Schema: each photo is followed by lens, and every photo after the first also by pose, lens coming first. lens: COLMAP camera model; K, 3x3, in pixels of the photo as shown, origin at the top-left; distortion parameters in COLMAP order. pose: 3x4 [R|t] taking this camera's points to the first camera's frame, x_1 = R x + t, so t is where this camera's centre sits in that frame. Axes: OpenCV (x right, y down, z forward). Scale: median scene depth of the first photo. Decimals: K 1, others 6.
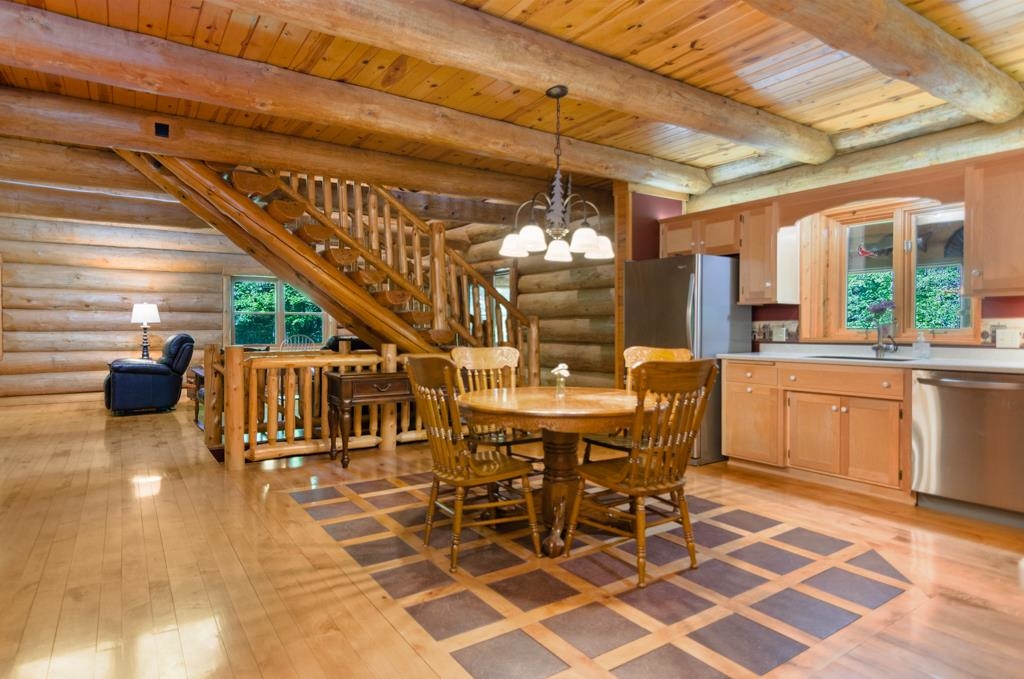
lens RADIAL K [[574.3, 0, 509.3], [0, 574.3, 338.5], [0, 0, 1]] dist [0.000868, 0.000242]
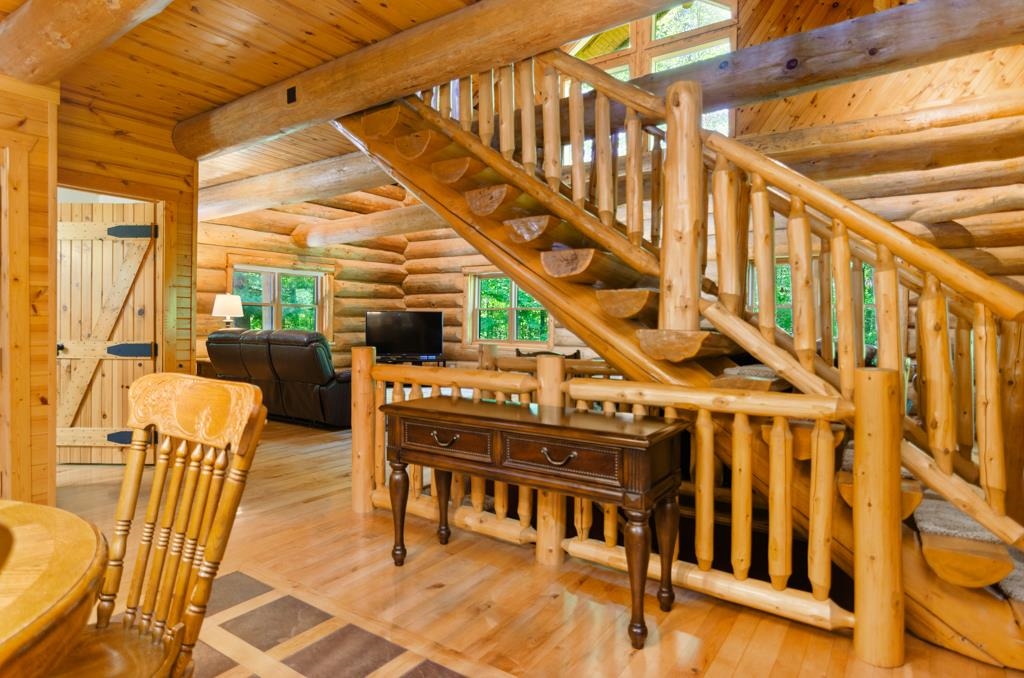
lens RADIAL K [[577.0, 0, 508.2], [0, 577.0, 334.6], [0, 0, 1]] dist [-0.000318, -0.000240]
pose [[0.358981, 0.019319, -0.933145, 0.160494], [-0.024353, 0.999639, 0.011327, -0.009151], [0.933027, 0.018659, 0.359322, 0.481385]]
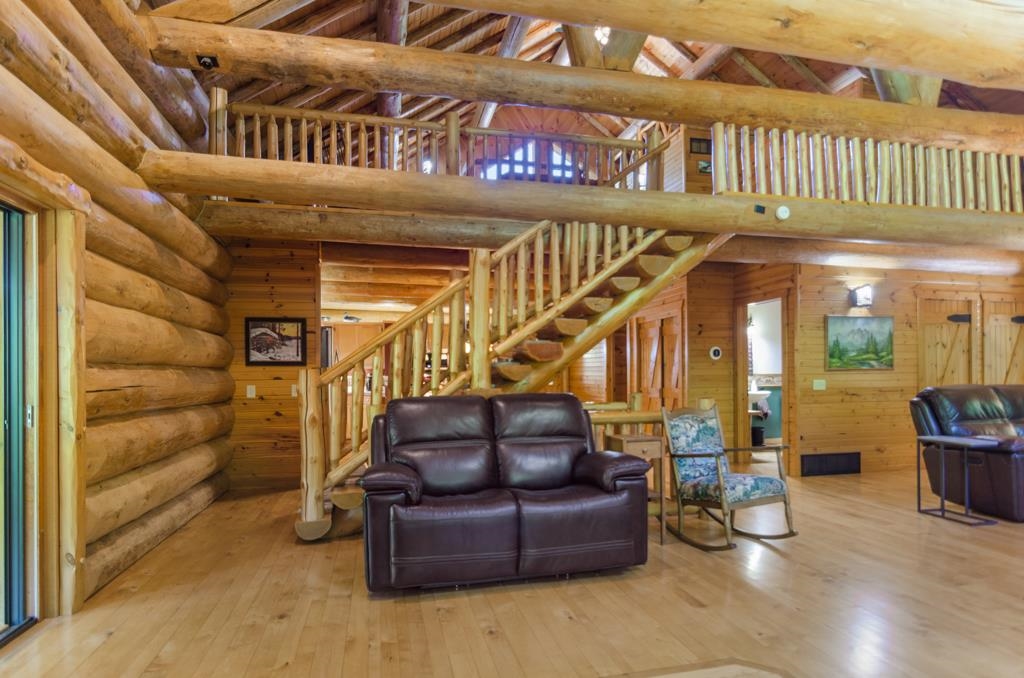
lens RADIAL K [[553.0, 0, 509.5], [0, 553.0, 375.7], [0, 0, 1]] dist [-0.001017, -0.000435]
pose [[-0.936091, 0.009517, 0.351630, -0.348881], [0.016235, 0.999738, 0.016164, -0.027423], [-0.351384, 0.020839, -0.935999, 1.214717]]
